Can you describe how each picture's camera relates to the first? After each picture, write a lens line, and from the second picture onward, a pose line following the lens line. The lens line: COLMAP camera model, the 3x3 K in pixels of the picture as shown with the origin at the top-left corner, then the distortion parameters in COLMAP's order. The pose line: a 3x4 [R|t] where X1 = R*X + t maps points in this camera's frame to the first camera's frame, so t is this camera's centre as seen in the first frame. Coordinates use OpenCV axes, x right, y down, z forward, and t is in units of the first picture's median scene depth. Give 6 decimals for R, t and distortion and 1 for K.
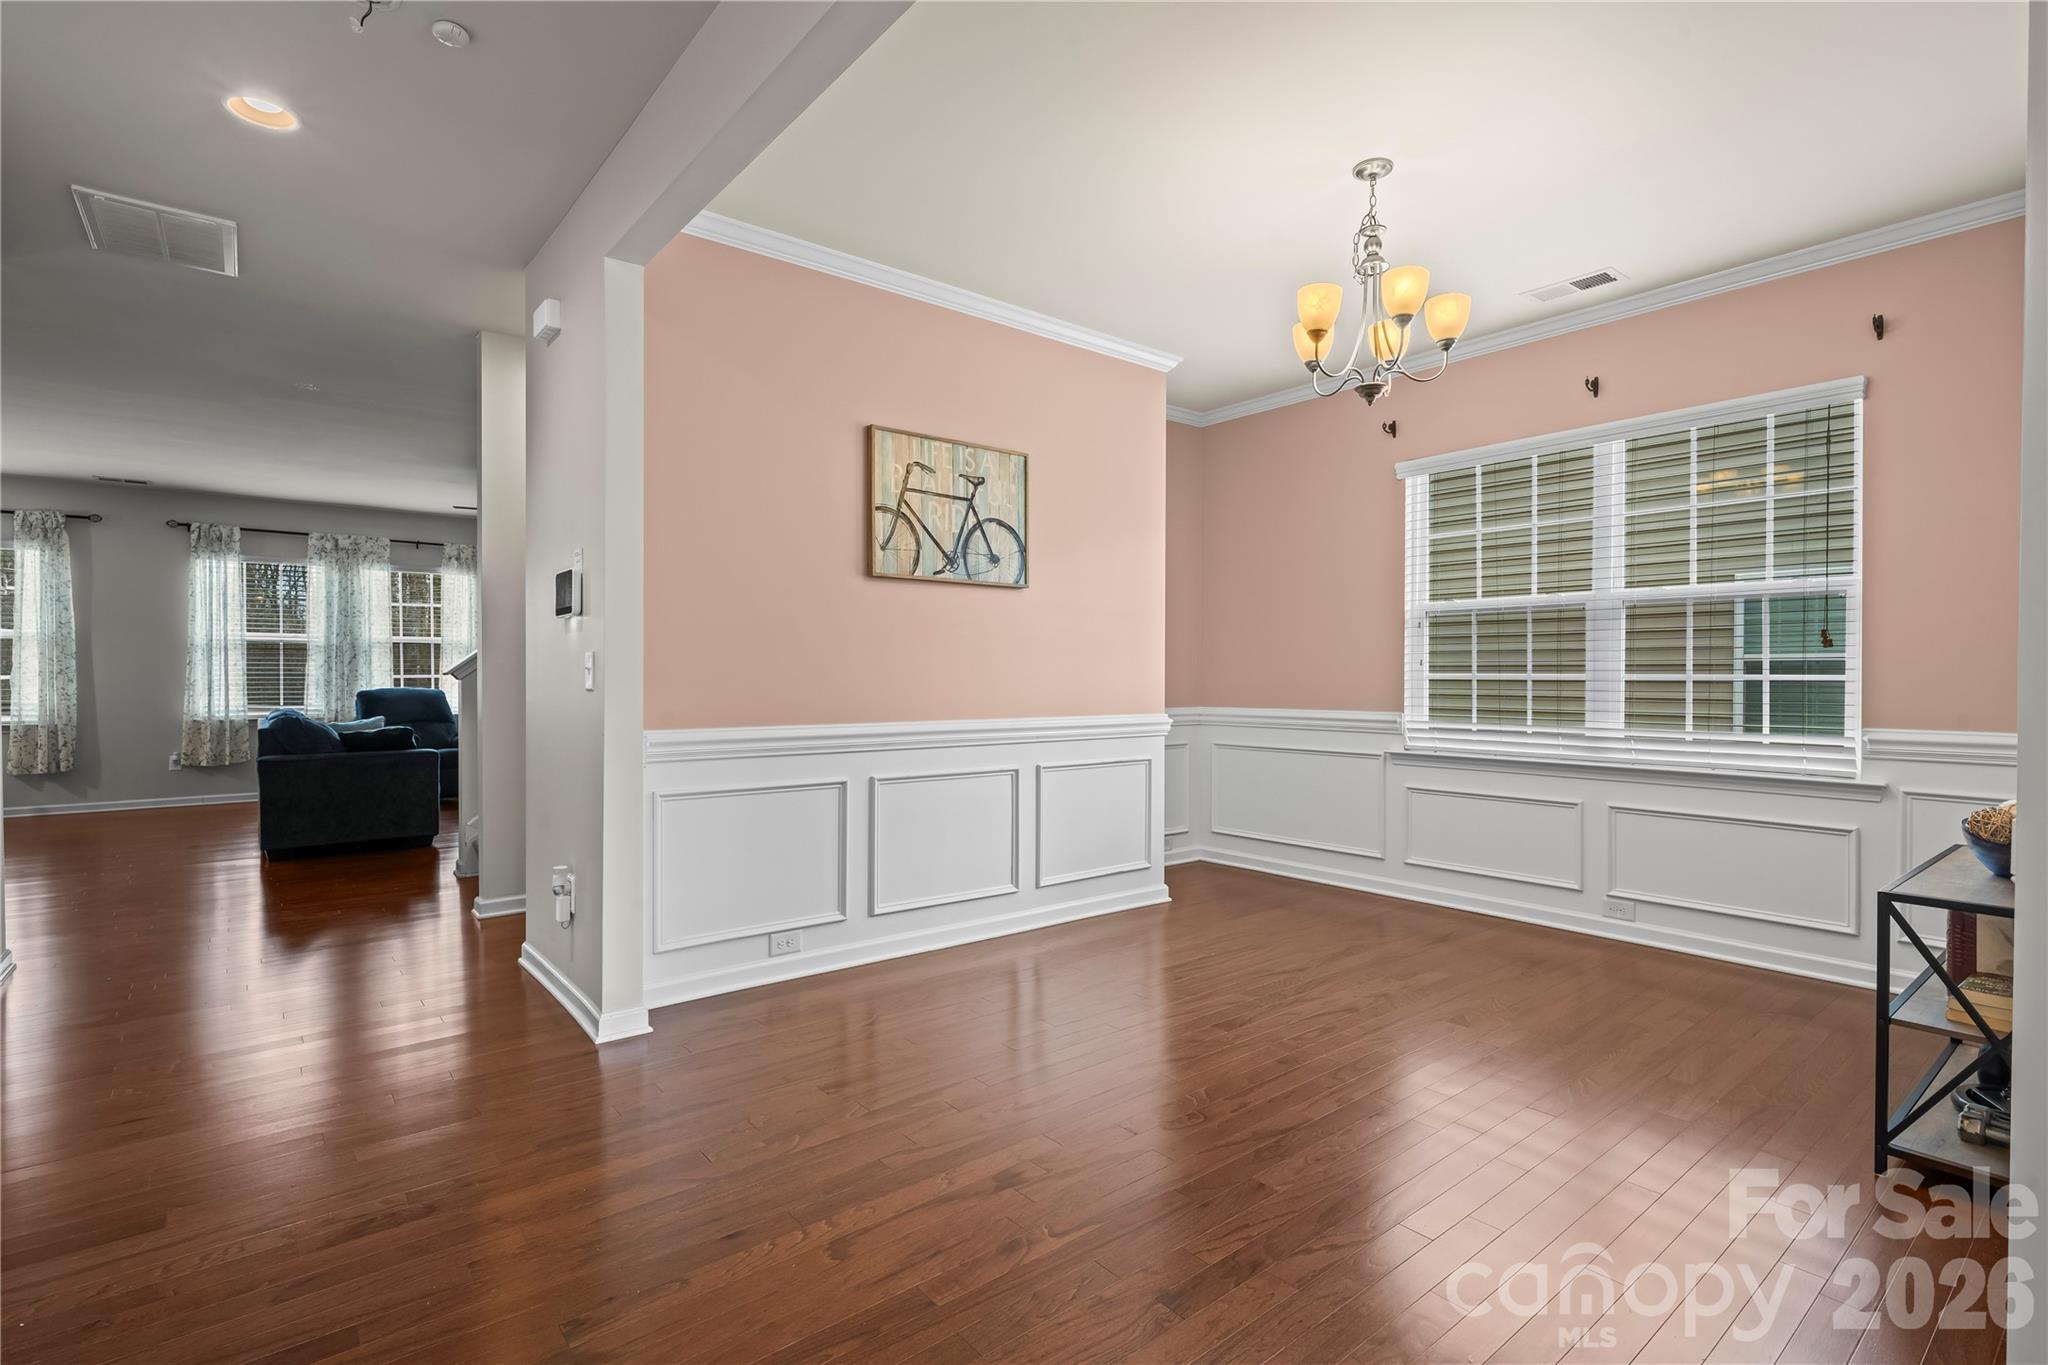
lens RADIAL K [[974.1, 0, 1024.0], [0, 974.1, 682.5], [0, 0, 1]] dist [0.000336, -0.000926]
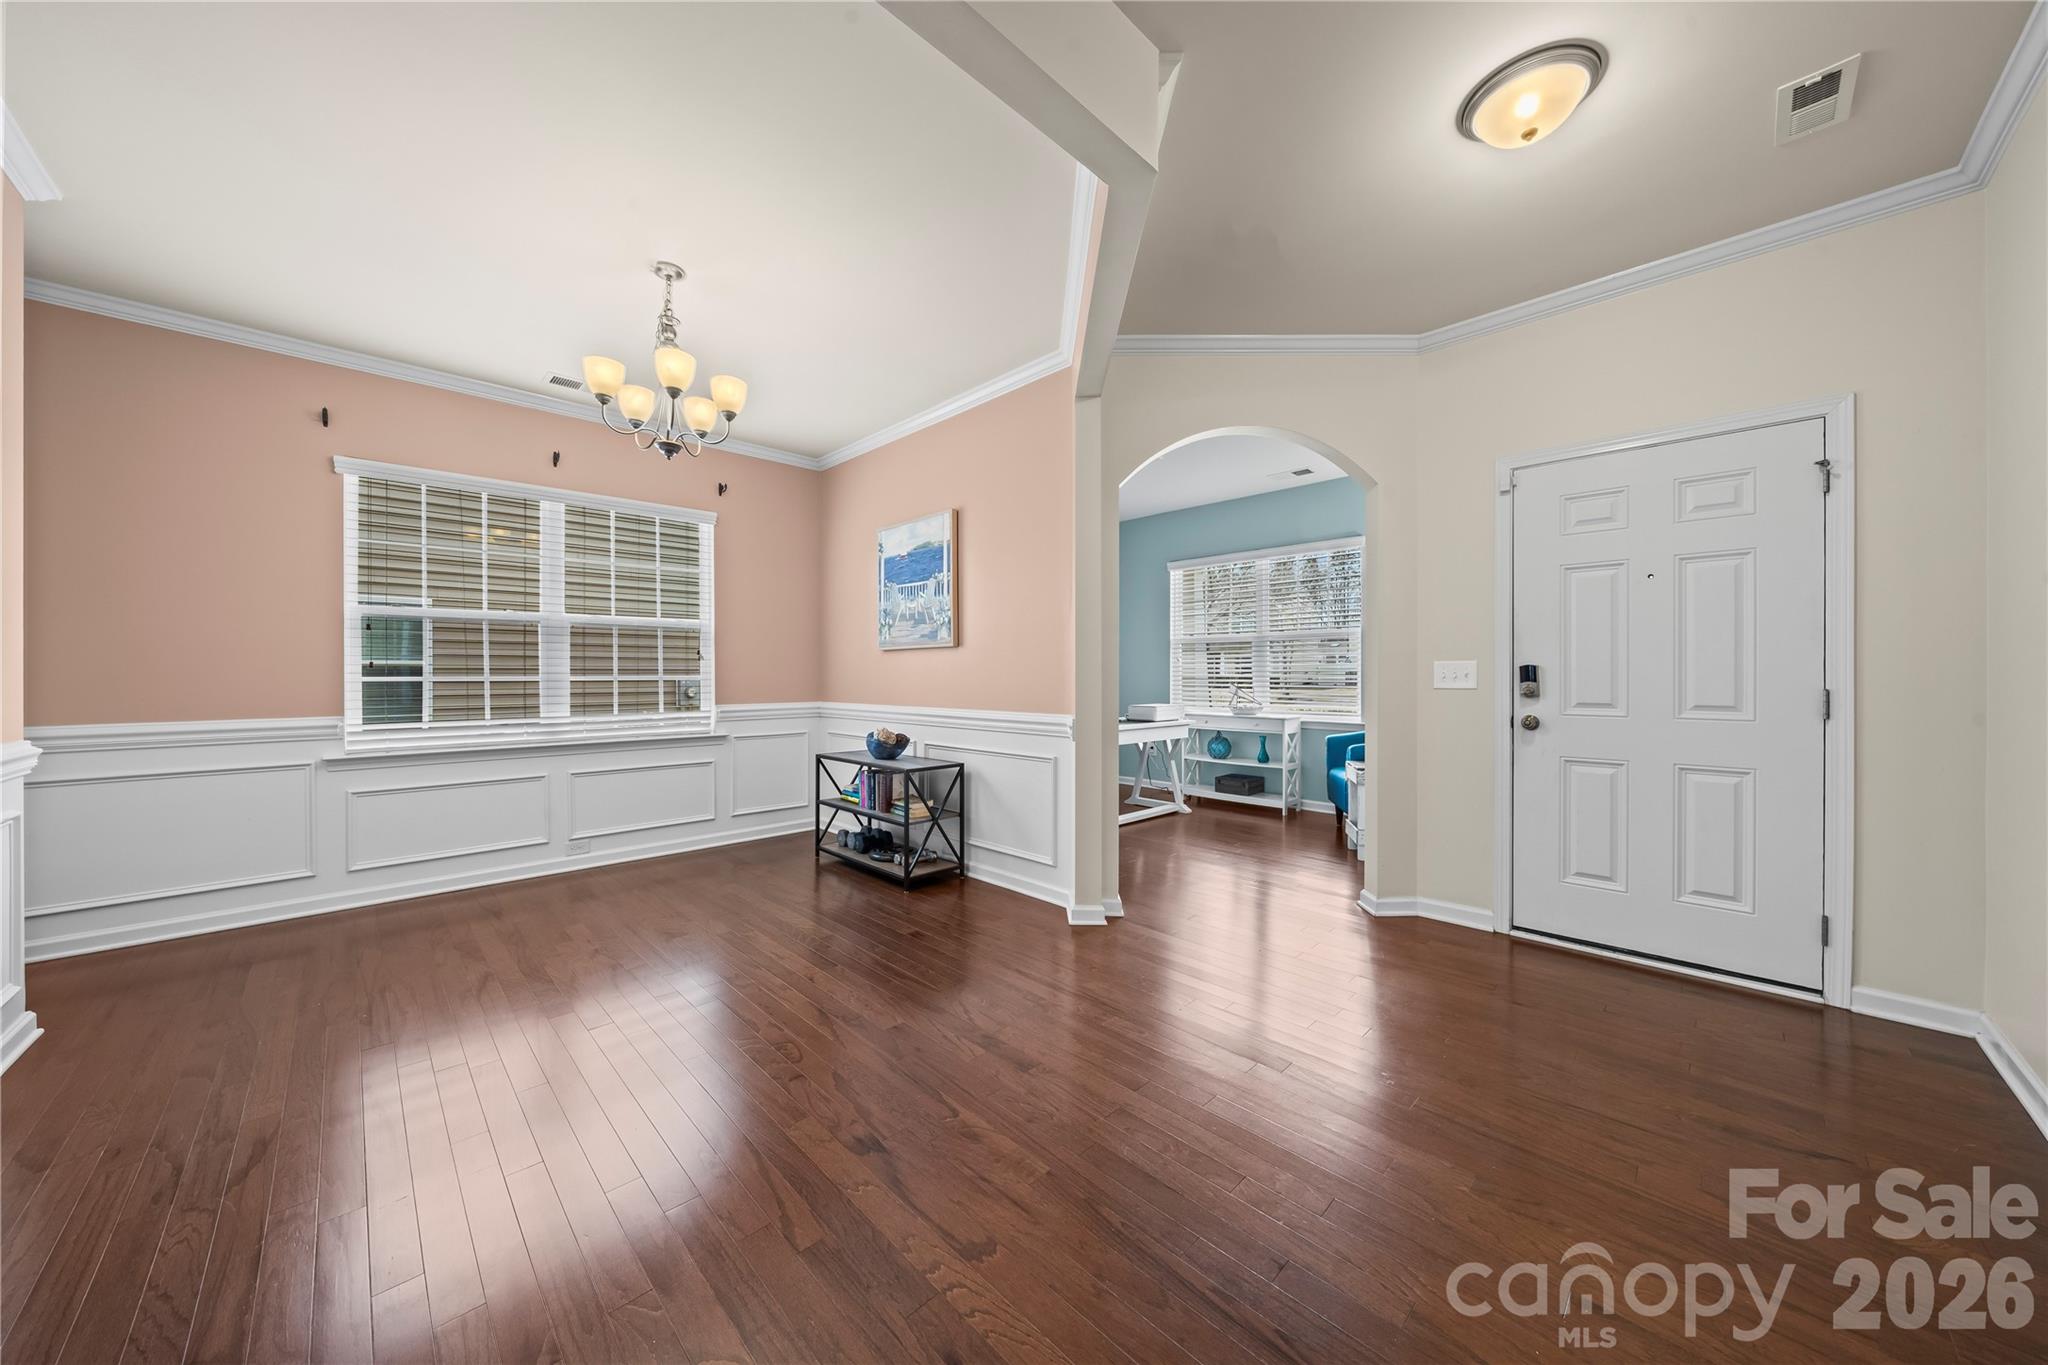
lens RADIAL K [[691.4, 0, 1023.3], [0, 691.4, 675.3], [0, 0, 1]] dist [-0.006001, -0.000057]
pose [[-0.096190, -0.000623, 0.995363, -0.409927], [0.010776, 0.999941, 0.001667, -0.004302], [-0.995305, 0.010887, -0.096178, 0.463697]]
